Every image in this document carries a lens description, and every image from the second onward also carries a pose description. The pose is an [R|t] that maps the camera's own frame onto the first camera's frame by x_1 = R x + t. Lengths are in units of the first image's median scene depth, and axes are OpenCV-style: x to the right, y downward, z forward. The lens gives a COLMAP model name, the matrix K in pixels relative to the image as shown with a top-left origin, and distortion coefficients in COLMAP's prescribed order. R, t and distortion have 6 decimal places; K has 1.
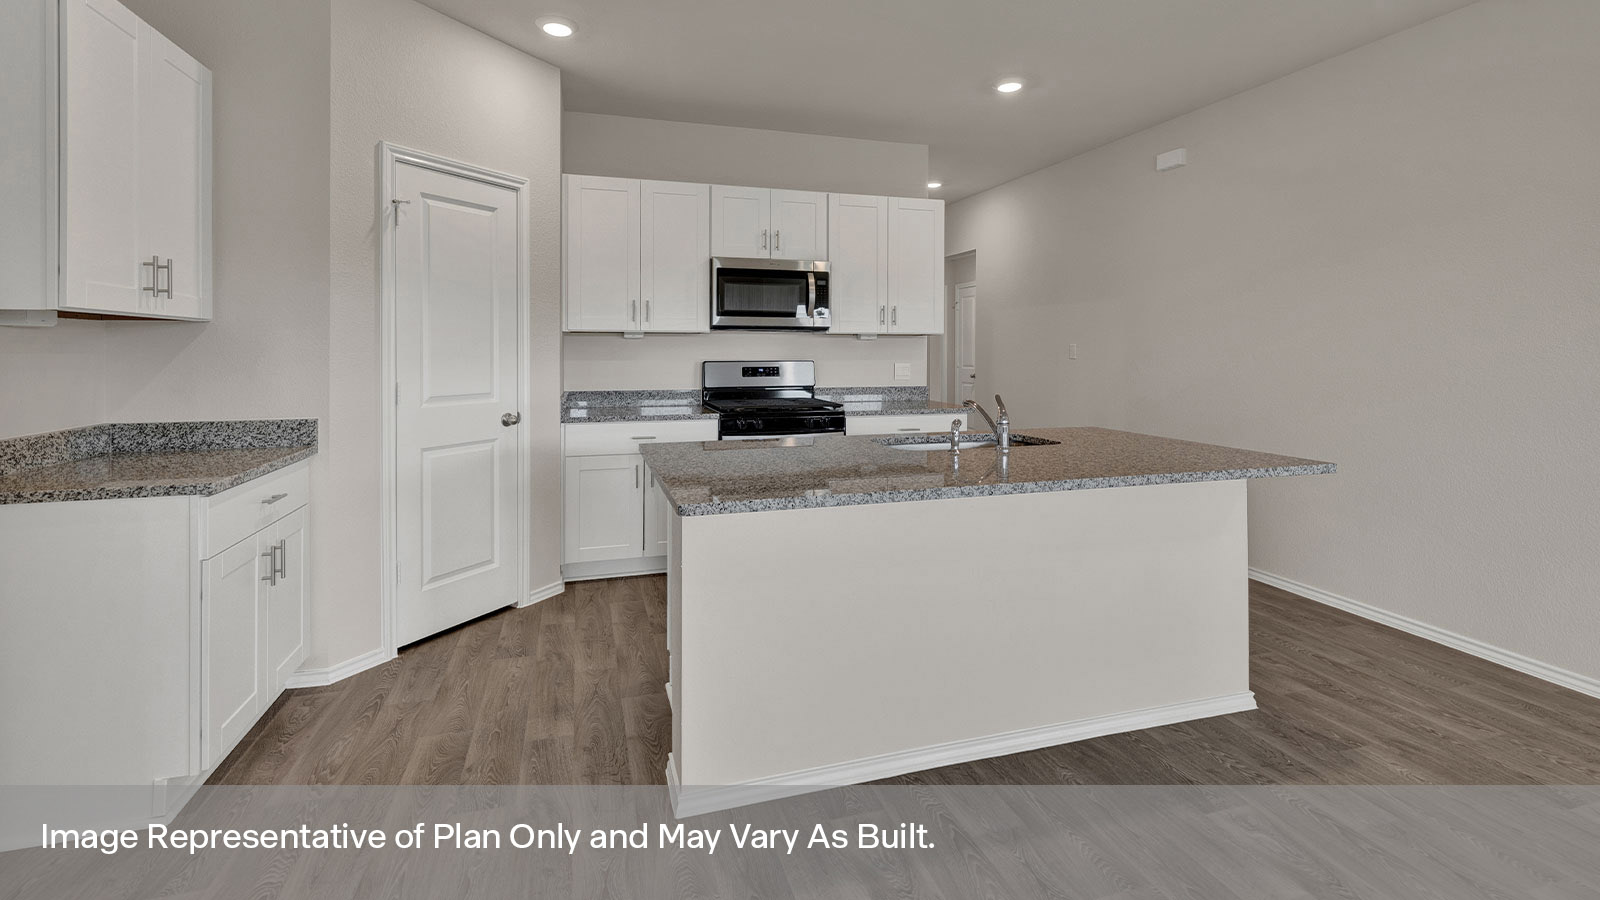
lens RADIAL K [[692.8, 0, 792.4], [0, 692.8, 356.8], [0, 0, 1]] dist [0.001021, 0.000057]
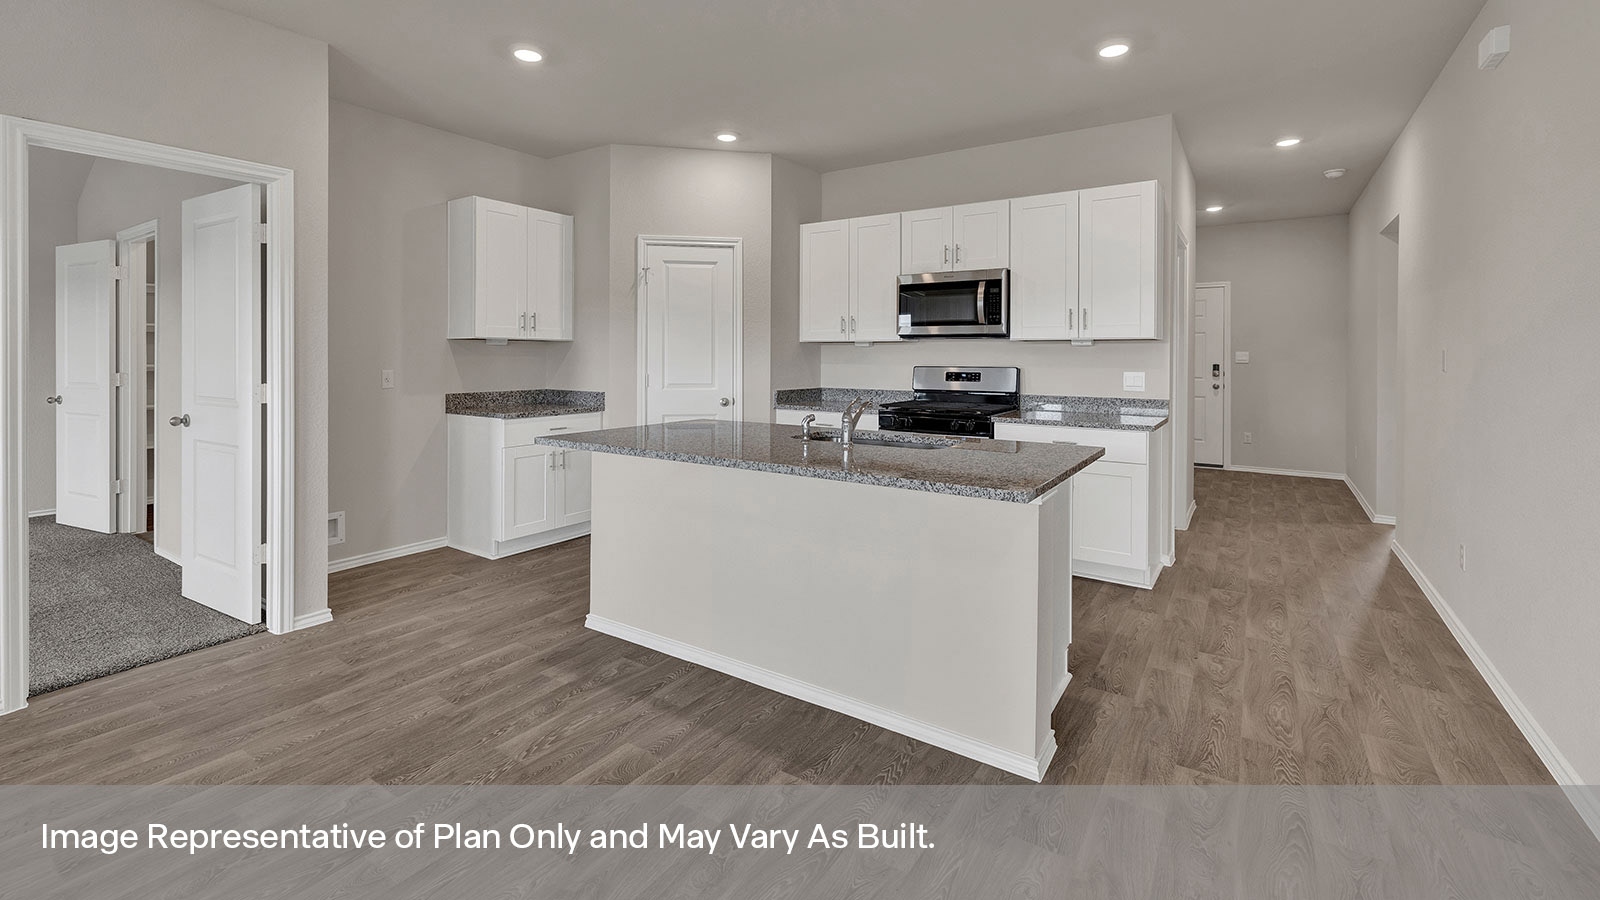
lens RADIAL K [[692.8, 0, 792.4], [0, 692.8, 356.8], [0, 0, 1]] dist [0.001021, 0.000057]
pose [[0.632051, 0.003522, -0.774918, 0.851241], [-0.011136, 0.999928, -0.004539, -0.001796], [0.774846, 0.011498, 0.632045, 0.173114]]
